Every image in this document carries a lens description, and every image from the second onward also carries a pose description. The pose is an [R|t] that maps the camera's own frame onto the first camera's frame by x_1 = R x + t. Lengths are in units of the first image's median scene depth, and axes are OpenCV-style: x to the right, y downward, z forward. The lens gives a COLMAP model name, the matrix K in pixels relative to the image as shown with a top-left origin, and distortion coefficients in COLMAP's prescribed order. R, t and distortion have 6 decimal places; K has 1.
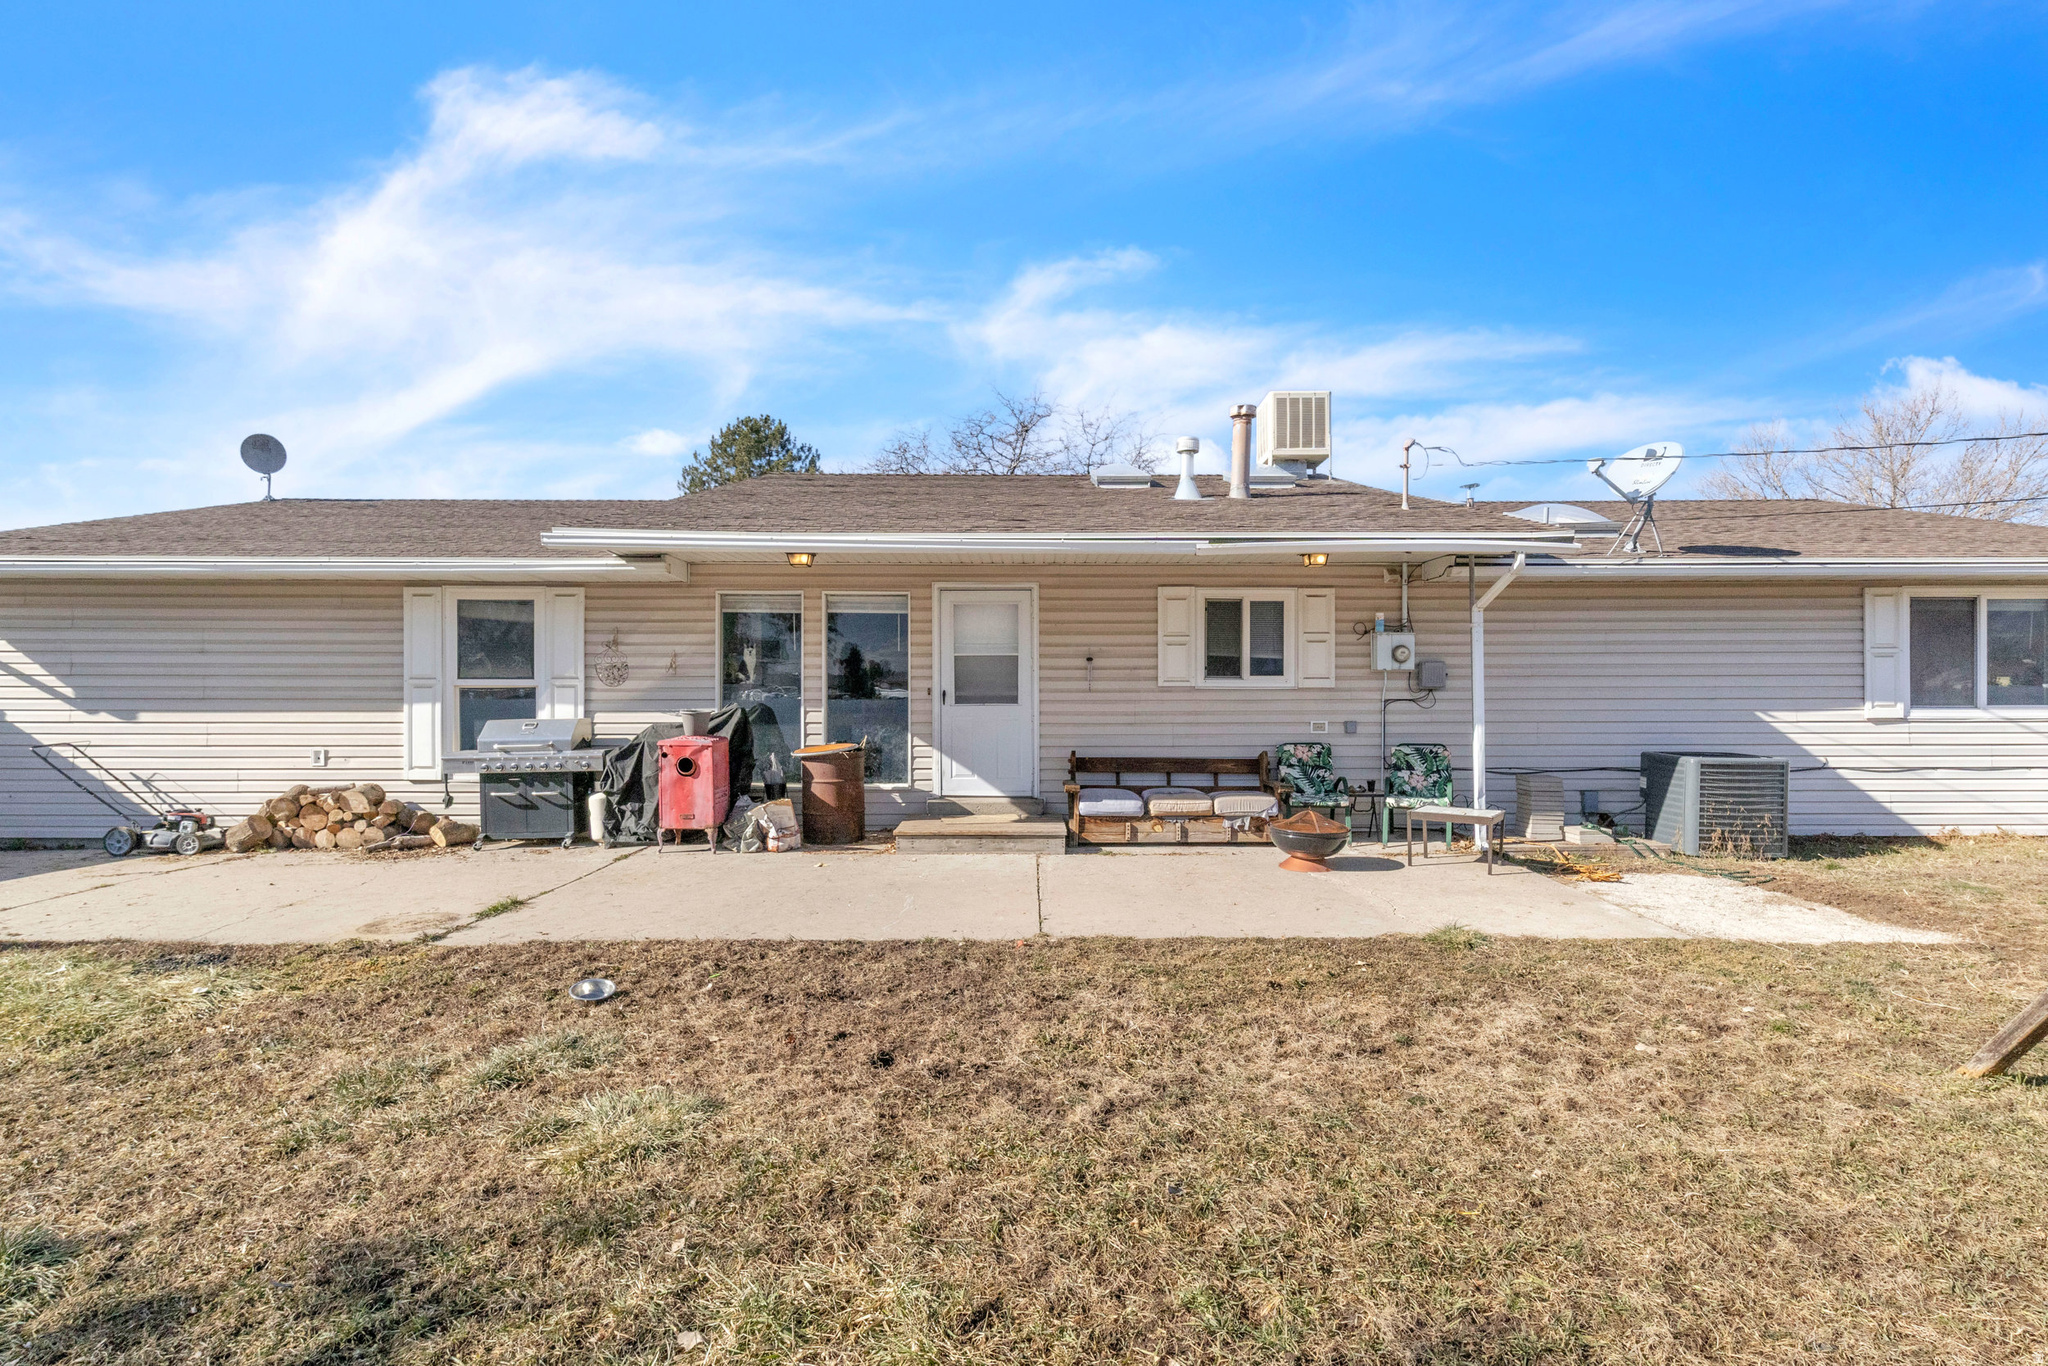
lens RADIAL K [[1045.8, 0, 1023.4], [0, 1045.8, 688.6], [0, 0, 1]] dist [0.005501, -0.000586]
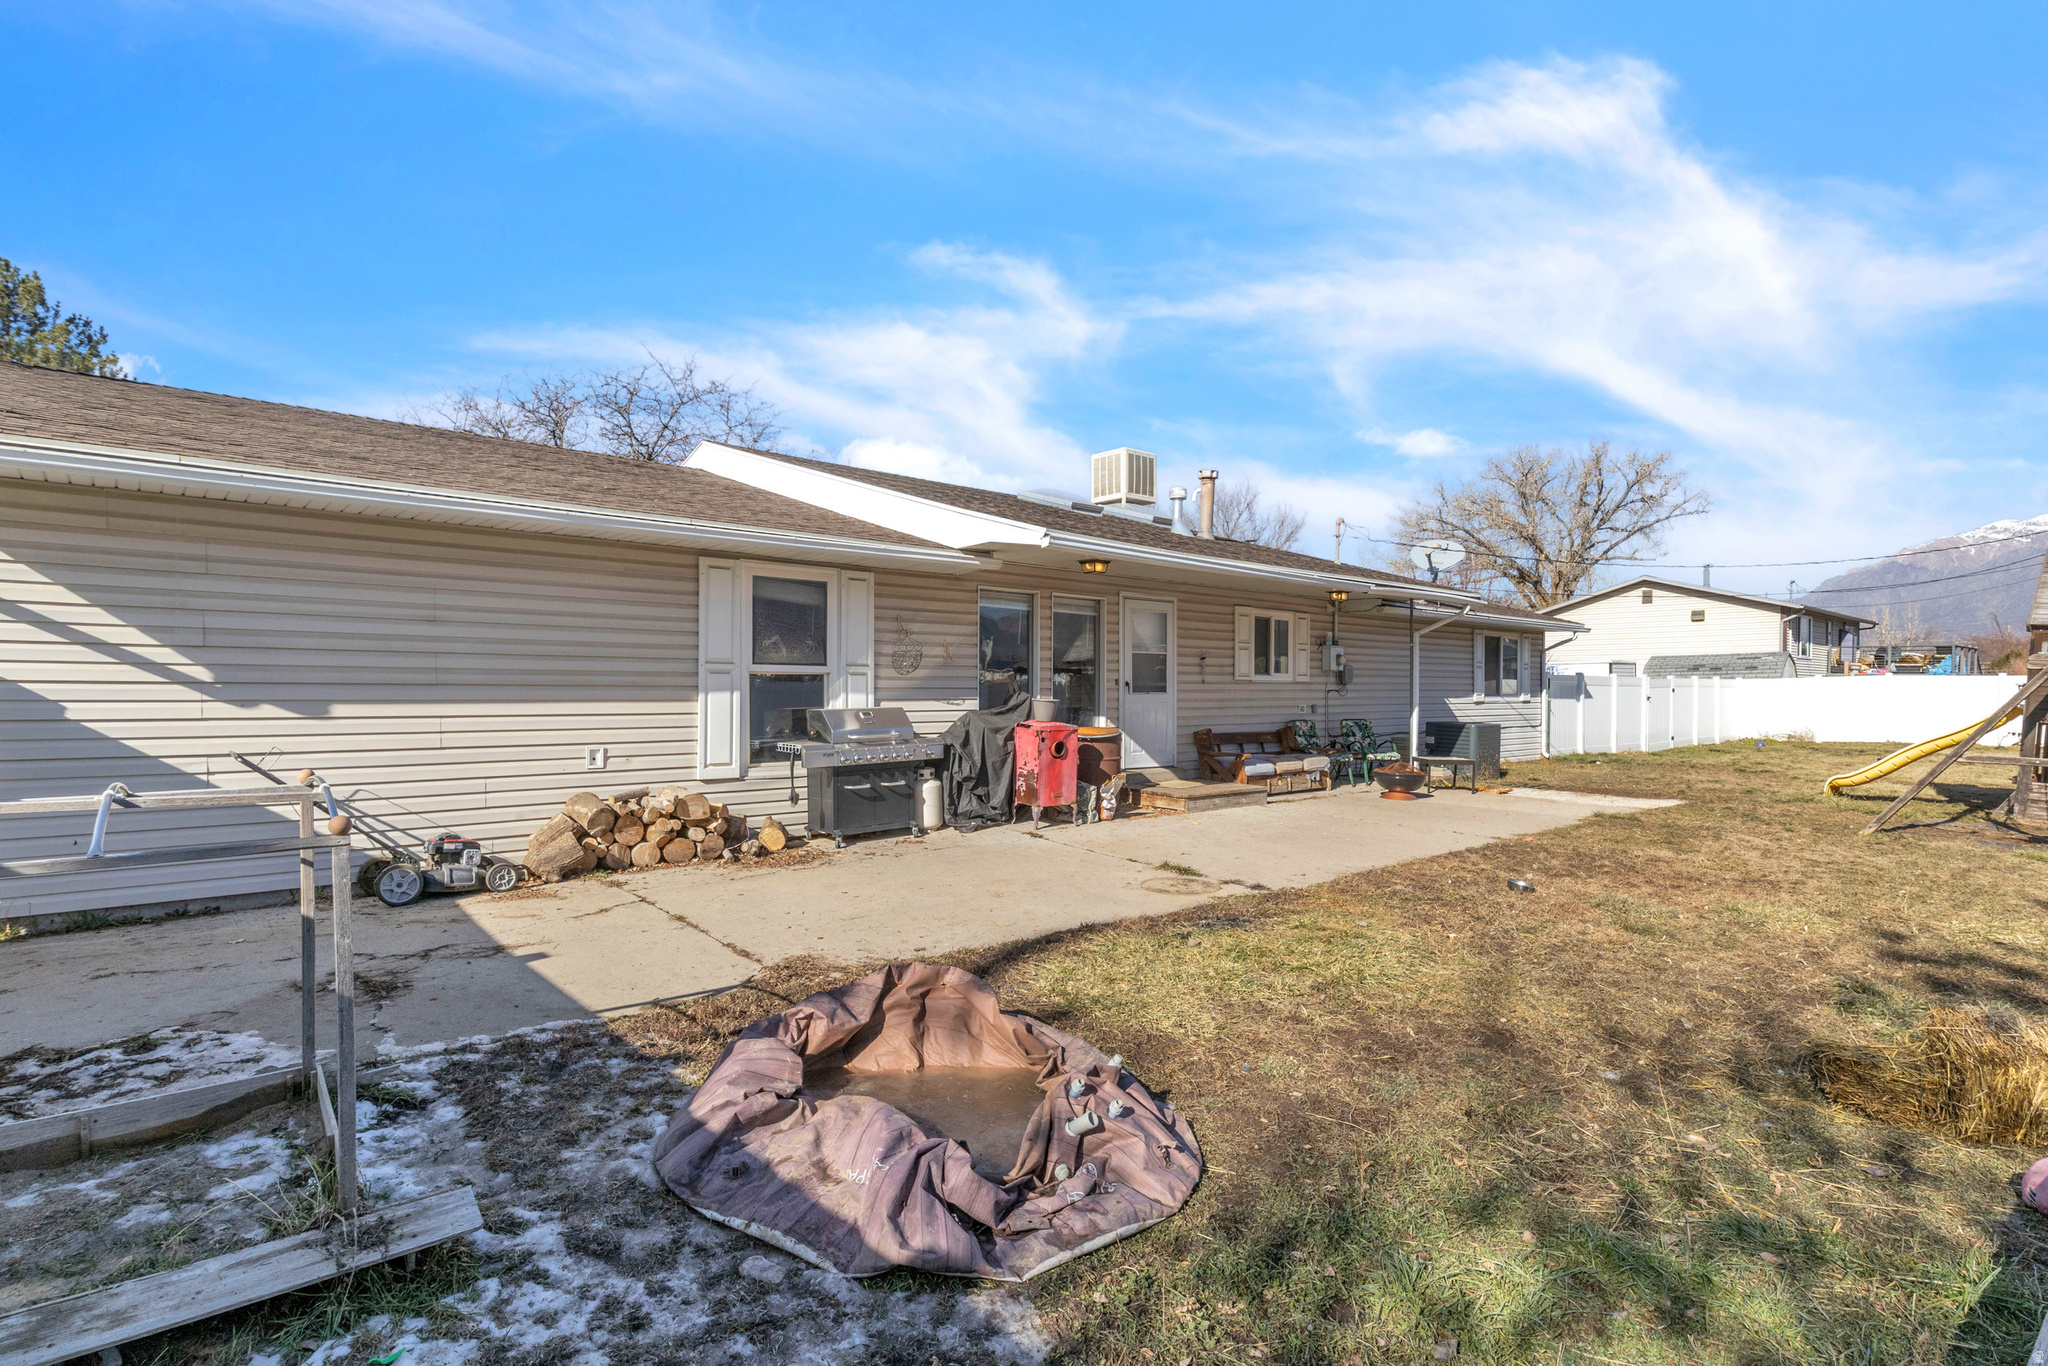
lens RADIAL K [[1045.8, 0, 1010.6], [0, 1045.8, 684.3], [0, 0, 1]] dist [0.005501, -0.000586]
pose [[0.744647, 0.006378, 0.667428, -0.977048], [-0.014001, 0.999884, 0.006066, -0.000621], [-0.667312, -0.013862, 0.744649, 0.186903]]
